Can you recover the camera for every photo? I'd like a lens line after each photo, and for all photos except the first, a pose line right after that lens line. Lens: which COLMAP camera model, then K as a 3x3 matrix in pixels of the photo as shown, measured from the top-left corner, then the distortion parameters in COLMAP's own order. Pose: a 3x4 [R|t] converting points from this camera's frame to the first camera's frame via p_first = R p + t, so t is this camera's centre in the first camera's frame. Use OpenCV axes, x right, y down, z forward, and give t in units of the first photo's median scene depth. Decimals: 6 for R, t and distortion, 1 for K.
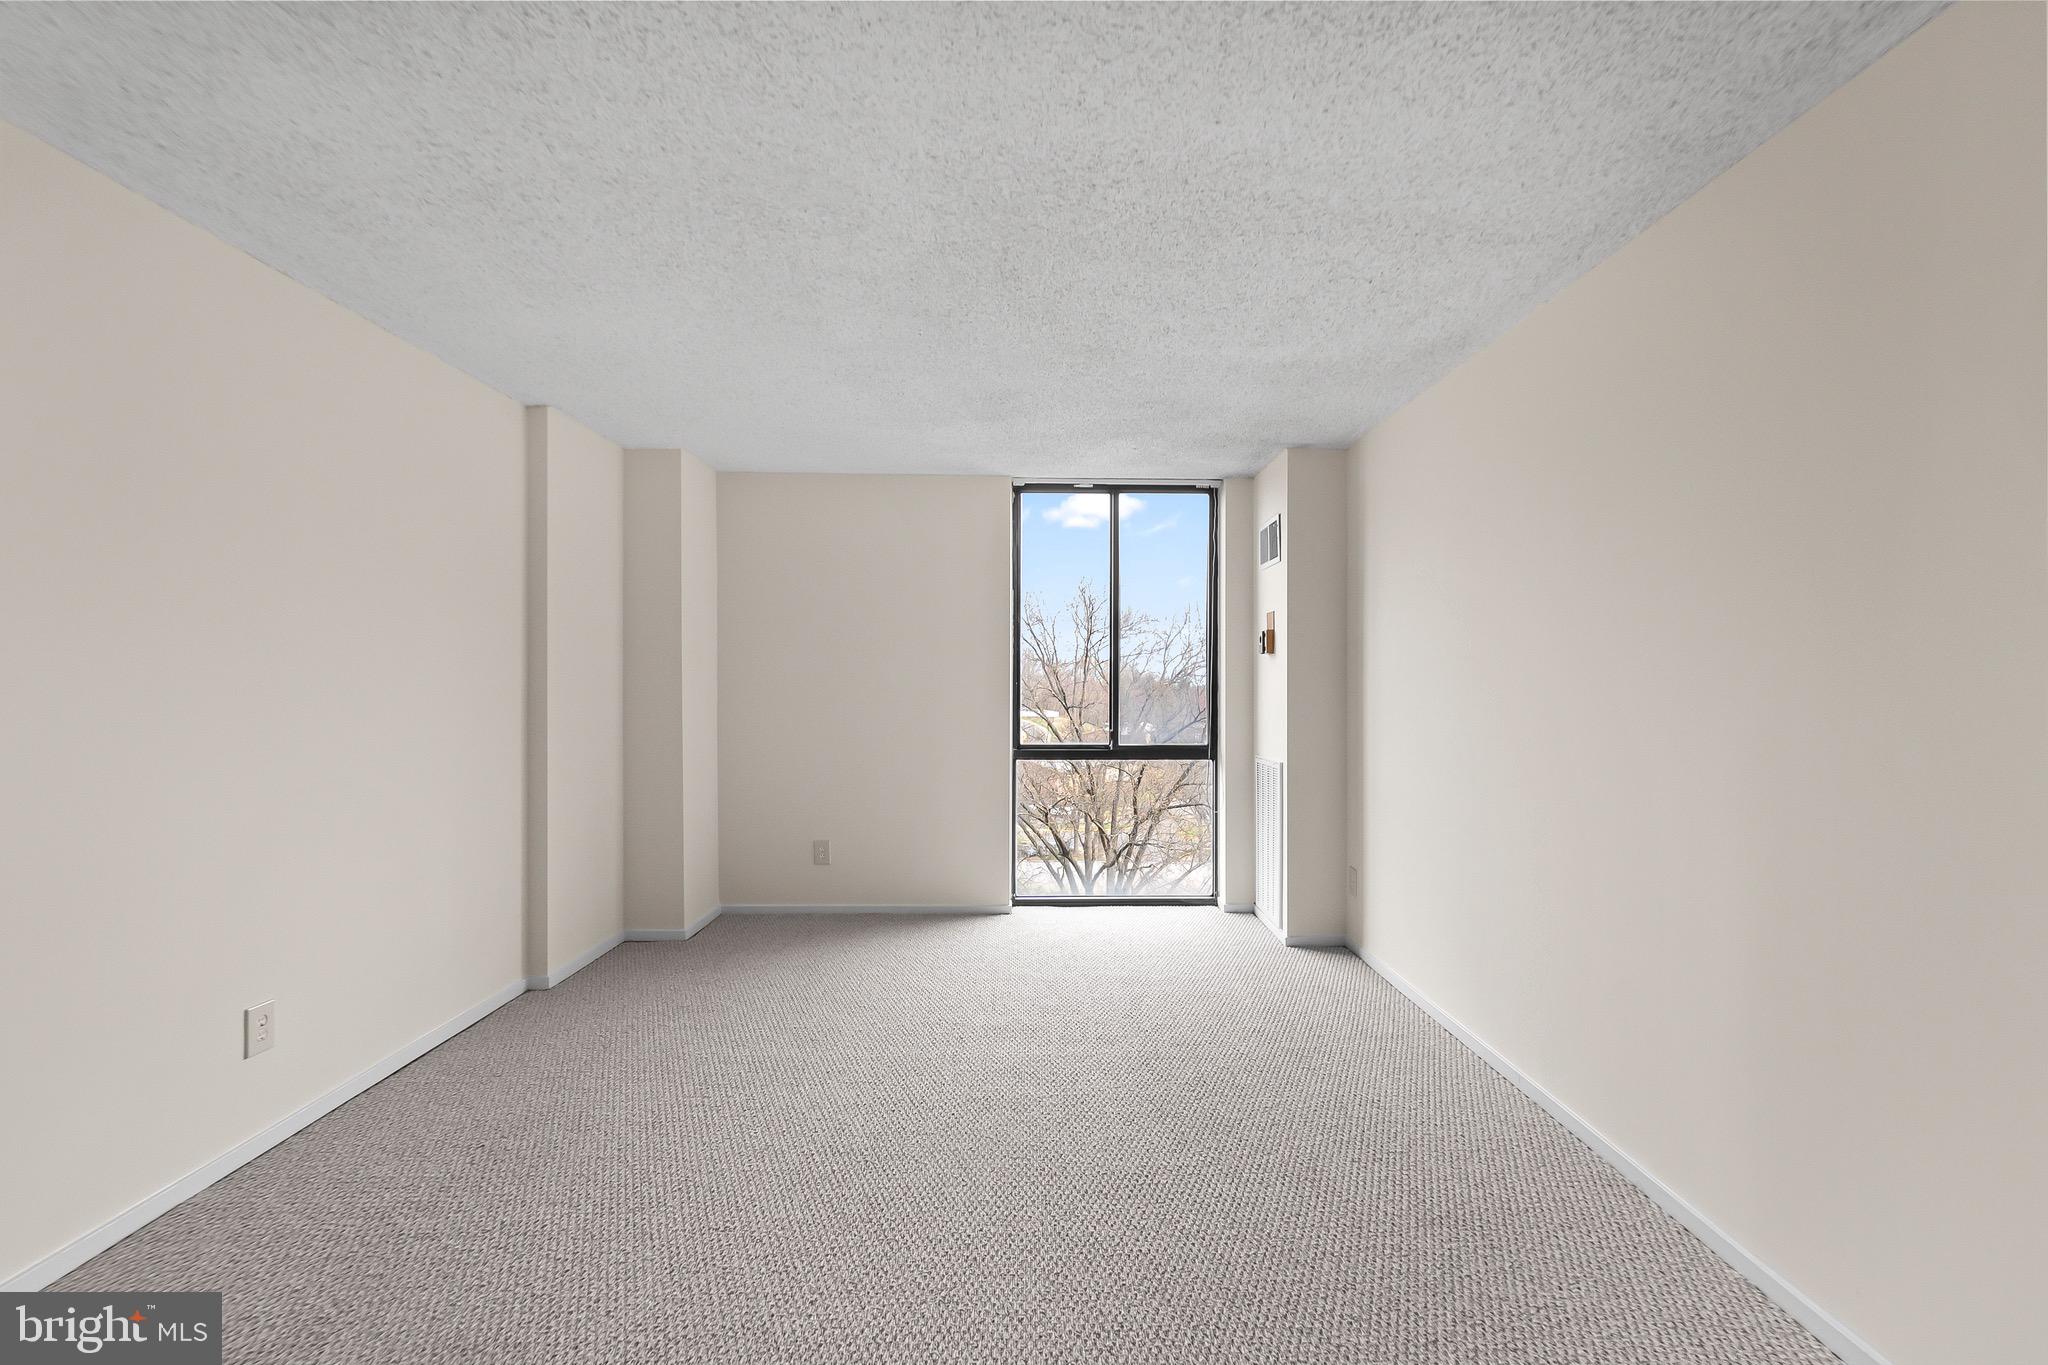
lens RADIAL K [[910.1, 0, 1014.2], [0, 910.1, 682.2], [0, 0, 1]] dist [0.011218, -0.003422]
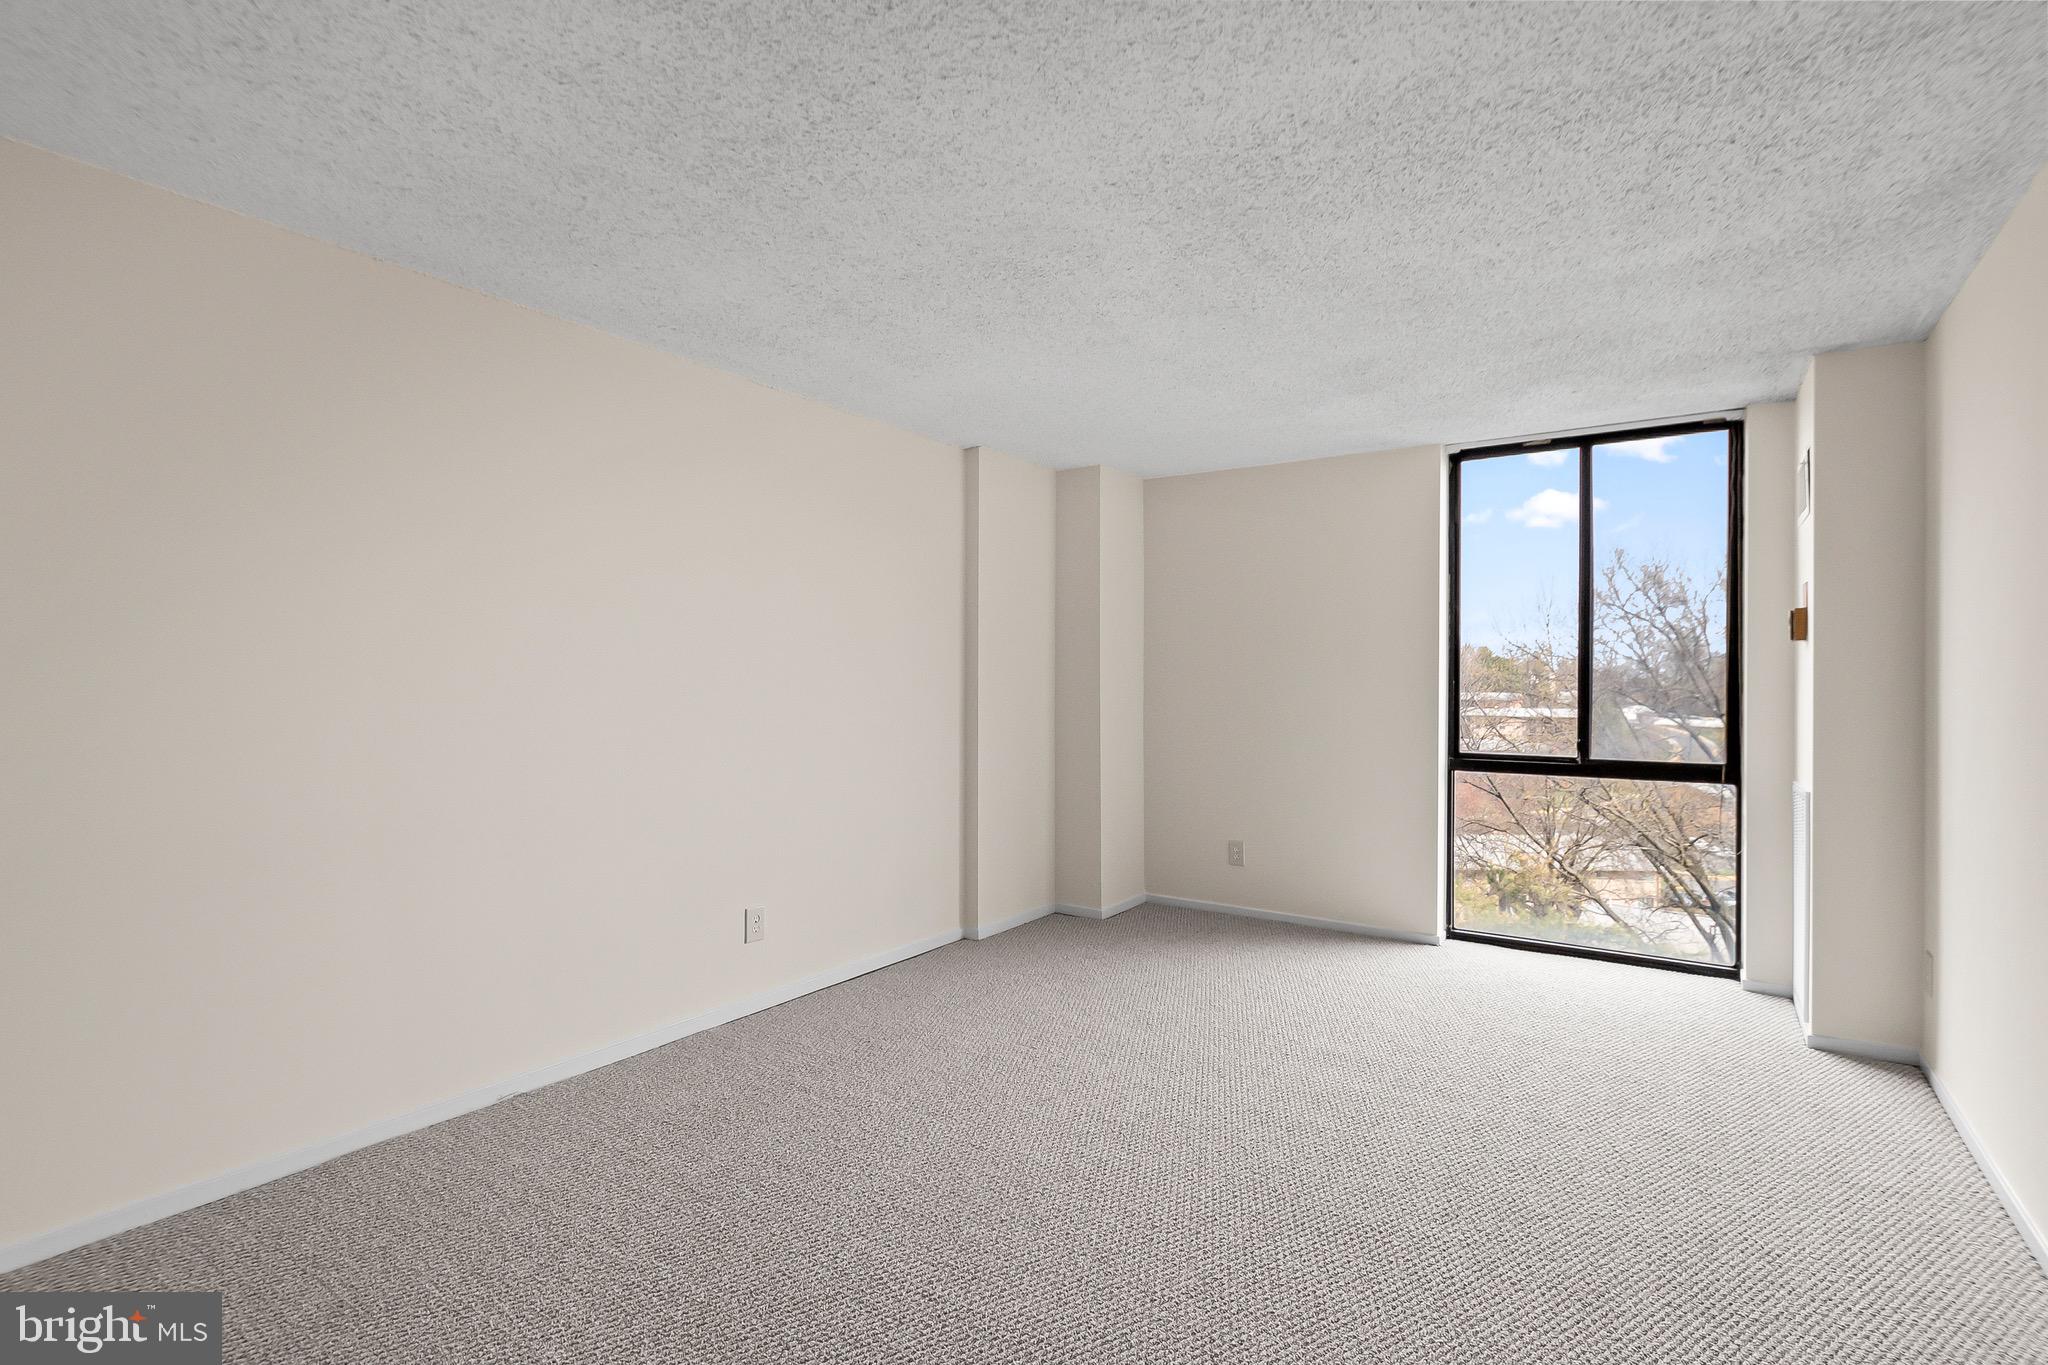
lens RADIAL K [[972.4, 0, 1025.1], [0, 972.4, 679.3], [0, 0, 1]] dist [0.009999, -0.000280]
pose [[0.813094, -0.000969, -0.582132, 0.232181], [-0.000248, 0.999998, -0.002011, 0.000903], [0.582133, 0.001779, 0.813092, 0.010103]]
